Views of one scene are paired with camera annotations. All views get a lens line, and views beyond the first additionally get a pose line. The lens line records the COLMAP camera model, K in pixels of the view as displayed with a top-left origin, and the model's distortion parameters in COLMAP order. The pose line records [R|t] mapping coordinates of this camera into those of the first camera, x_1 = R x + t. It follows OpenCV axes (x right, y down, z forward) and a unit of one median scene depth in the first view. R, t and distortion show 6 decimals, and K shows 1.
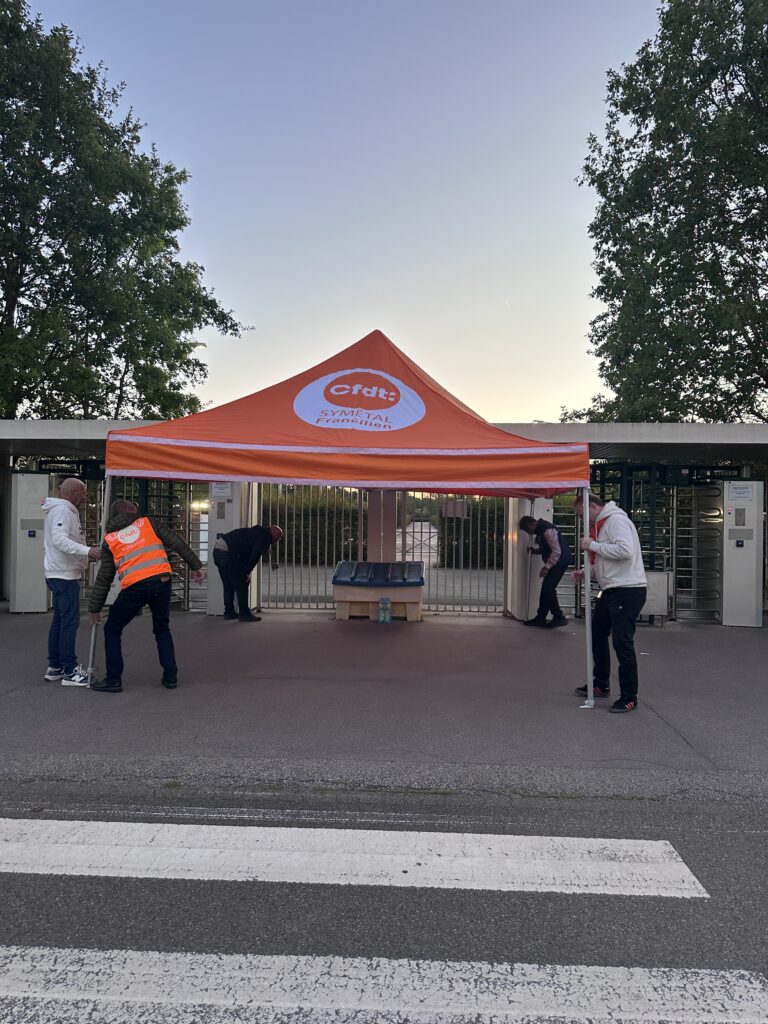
lens RADIAL K [[724.9, 0, 381.7], [0, 724.9, 515.3], [0, 0, 1]] dist [0.009983, 0.000892]
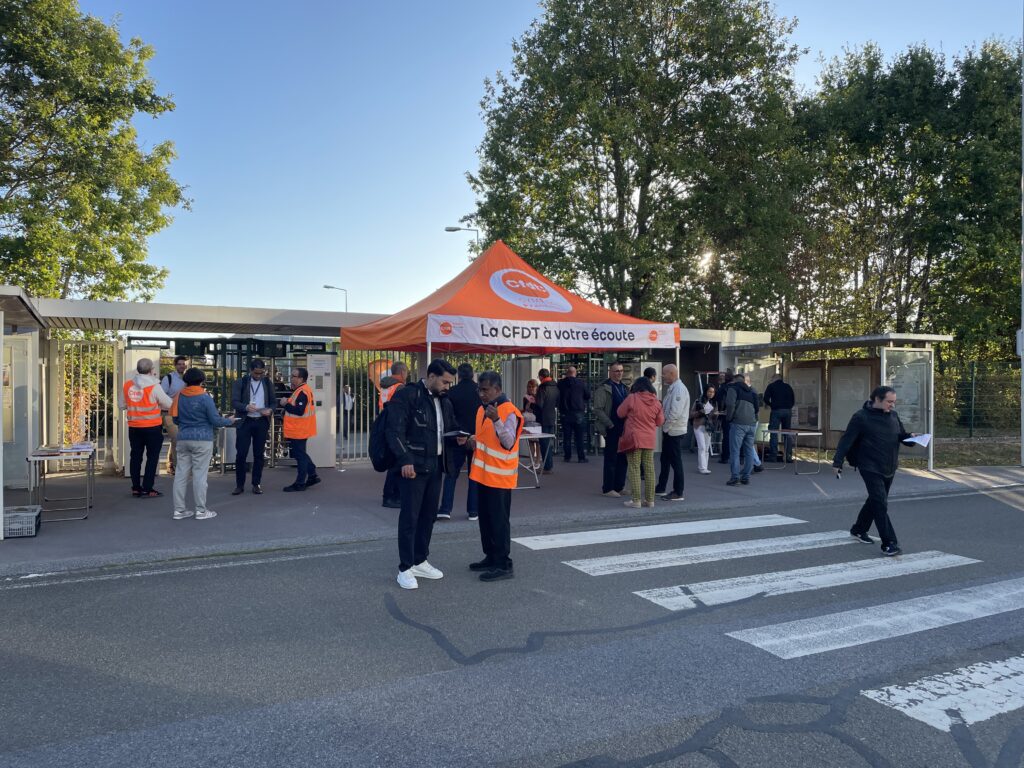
lens RADIAL K [[776.1, 0, 514.5], [0, 776.1, 384.8], [0, 0, 1]] dist [0.085433, -0.101415]
pose [[0.864055, -0.006947, 0.503349, -0.367839], [0.004147, 0.999969, 0.006684, -0.005337], [-0.503380, -0.003688, 0.864057, -0.198223]]
